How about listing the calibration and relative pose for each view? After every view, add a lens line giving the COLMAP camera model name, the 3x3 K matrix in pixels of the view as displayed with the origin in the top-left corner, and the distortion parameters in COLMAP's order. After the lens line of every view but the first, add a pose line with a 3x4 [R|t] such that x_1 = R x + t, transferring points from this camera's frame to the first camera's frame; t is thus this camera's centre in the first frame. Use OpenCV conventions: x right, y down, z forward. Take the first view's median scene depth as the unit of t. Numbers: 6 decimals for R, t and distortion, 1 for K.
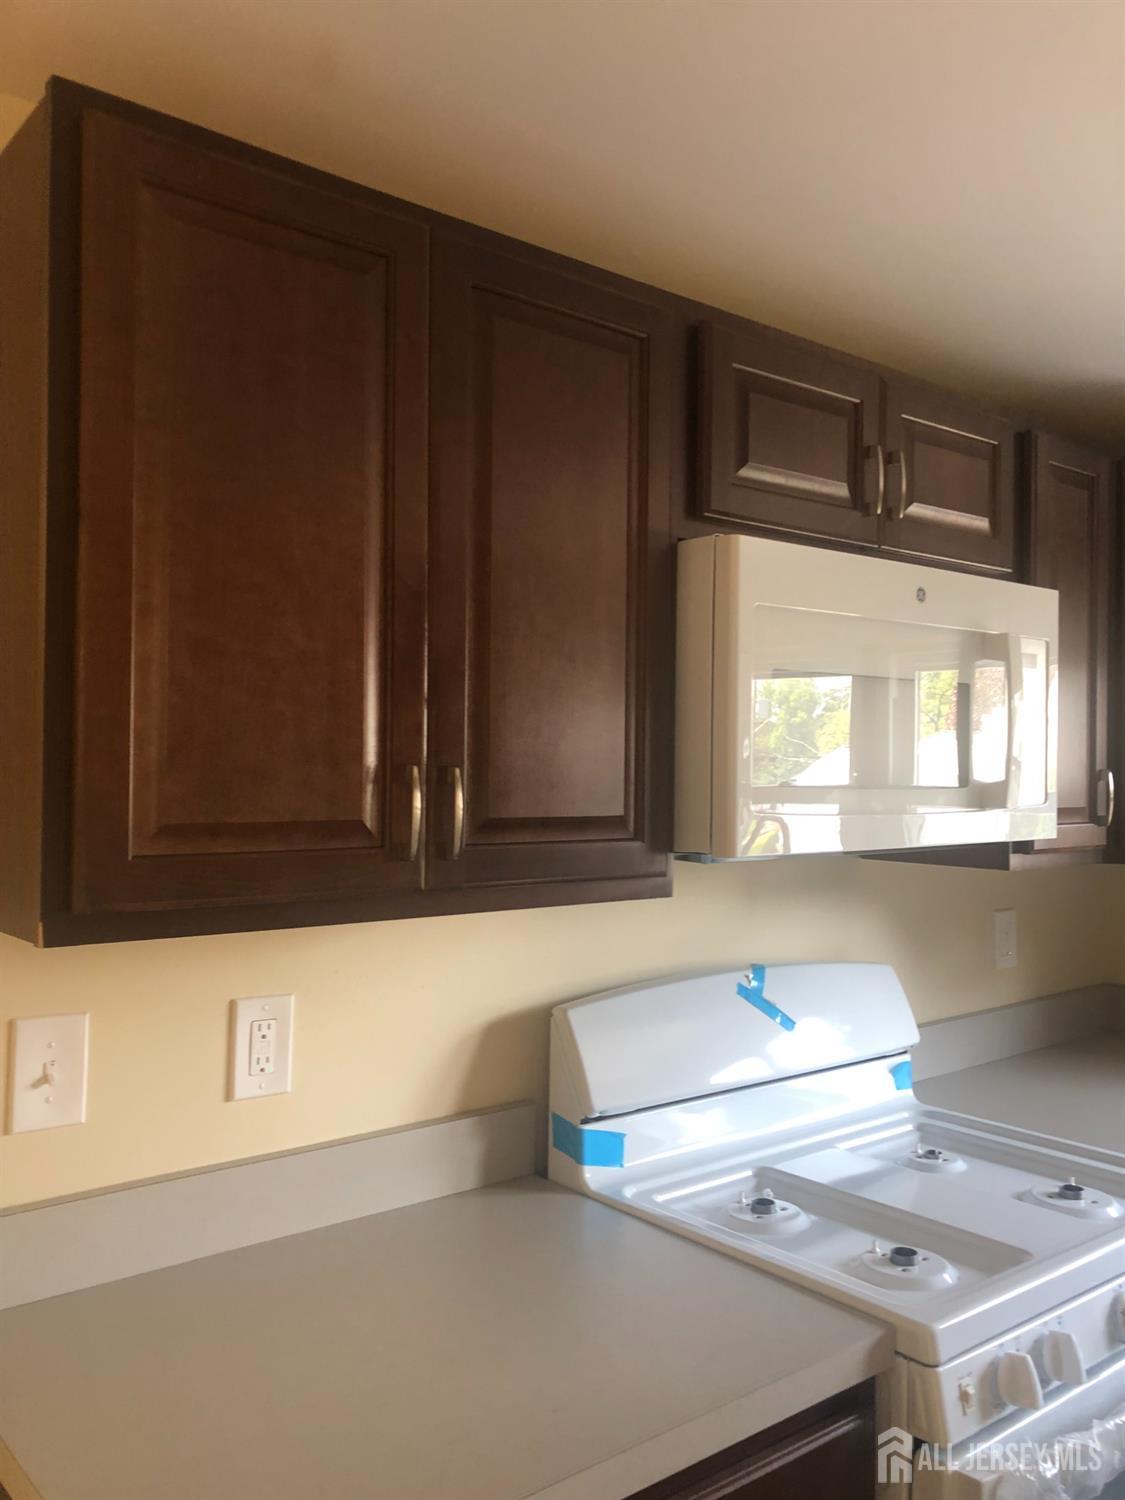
lens RADIAL K [[1247.8, 0, 562.5], [0, 1247.8, 753.5], [0, 0, 1]] dist [0.001136, -0.001957]
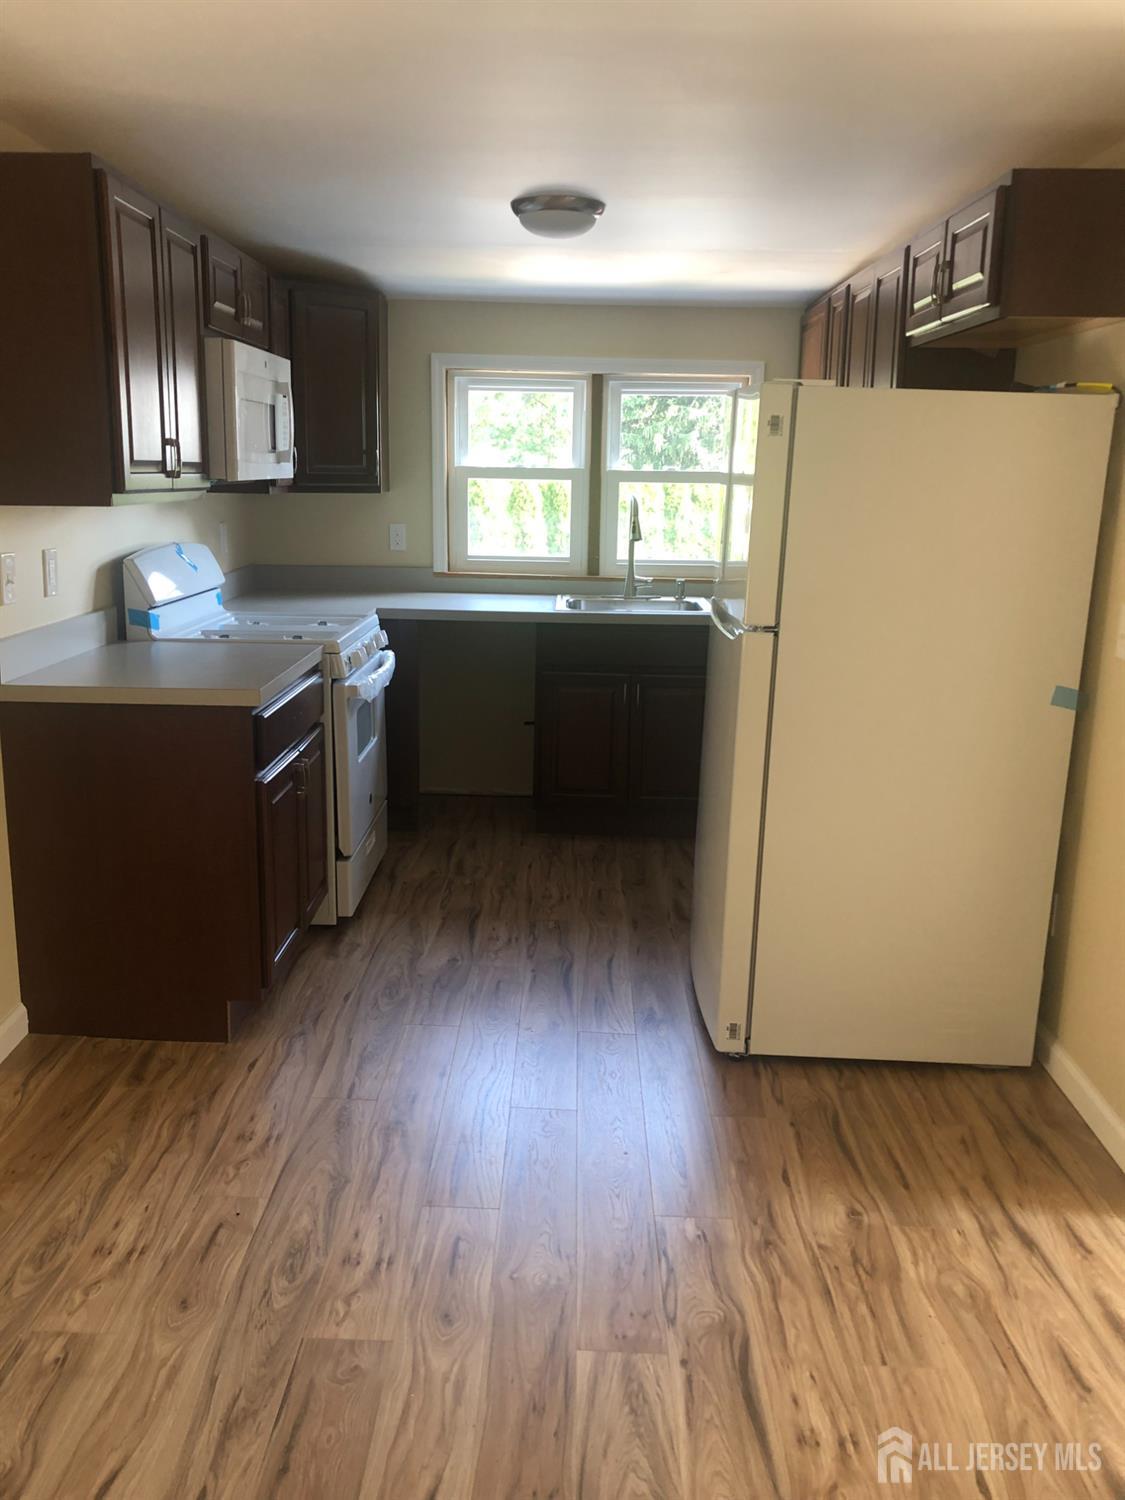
lens RADIAL K [[1247.8, 0, 561.6], [0, 1247.8, 749.9], [0, 0, 1]] dist [0.001136, -0.001957]
pose [[0.640772, -0.162129, 0.750417, -1.153717], [-0.024070, 0.972725, 0.230711, 0.015967], [-0.767354, -0.165896, 0.619392, -0.903707]]
